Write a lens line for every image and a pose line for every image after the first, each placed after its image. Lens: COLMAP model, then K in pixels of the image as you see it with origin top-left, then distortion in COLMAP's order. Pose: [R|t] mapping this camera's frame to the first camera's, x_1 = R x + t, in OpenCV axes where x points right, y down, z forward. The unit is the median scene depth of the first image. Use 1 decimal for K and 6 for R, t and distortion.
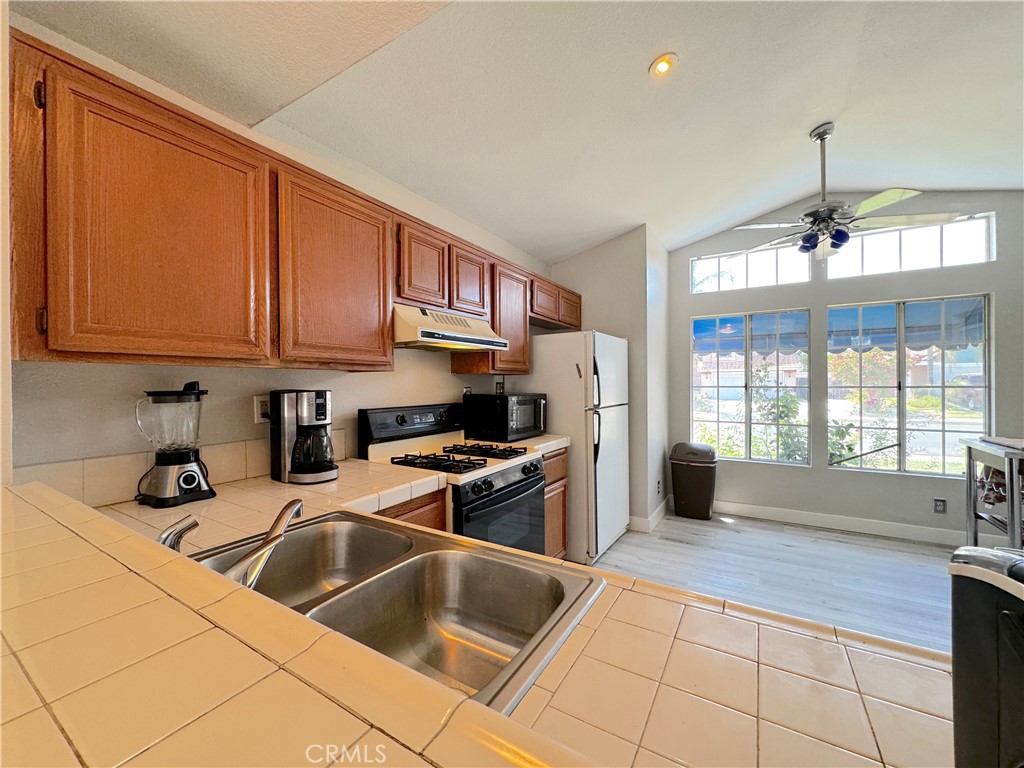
lens RADIAL K [[409.0, 0, 512.0], [0, 409.0, 384.0], [0, 0, 1]] dist [-0.000197, -0.000235]
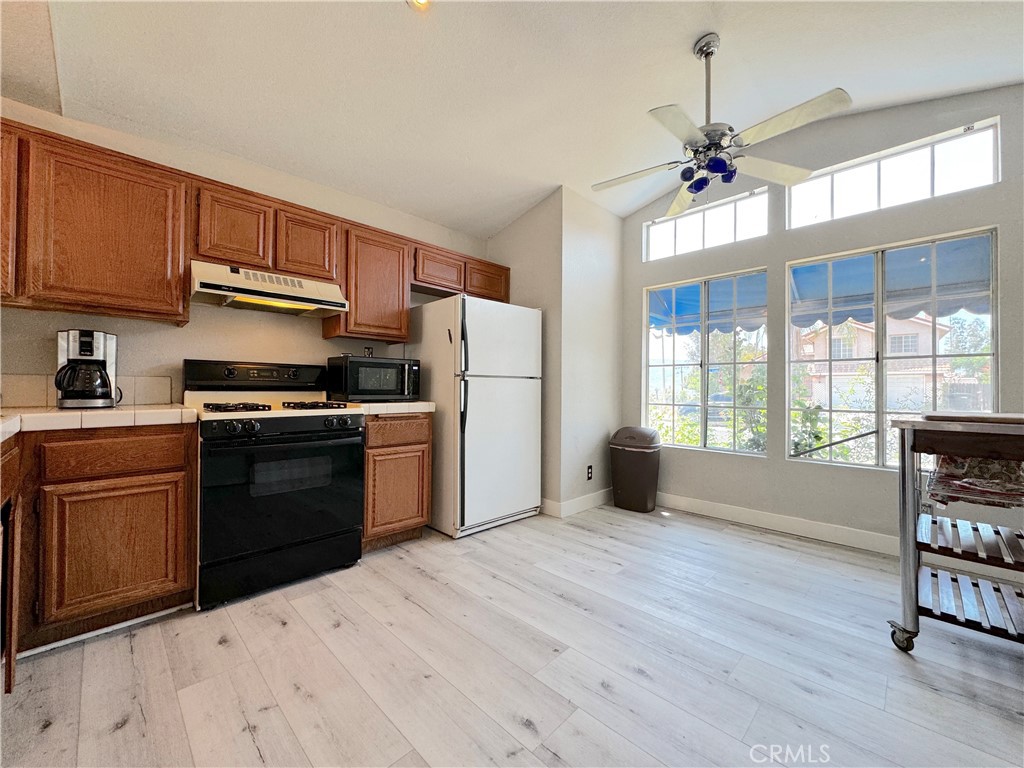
lens RADIAL K [[409.0, 0, 512.0], [0, 409.0, 384.0], [0, 0, 1]] dist [-0.000197, -0.000235]
pose [[0.972069, 0.011384, -0.234418, 0.493512], [-0.014620, 0.999820, -0.012069, 0.083542], [0.234238, 0.015159, 0.972061, 0.081818]]
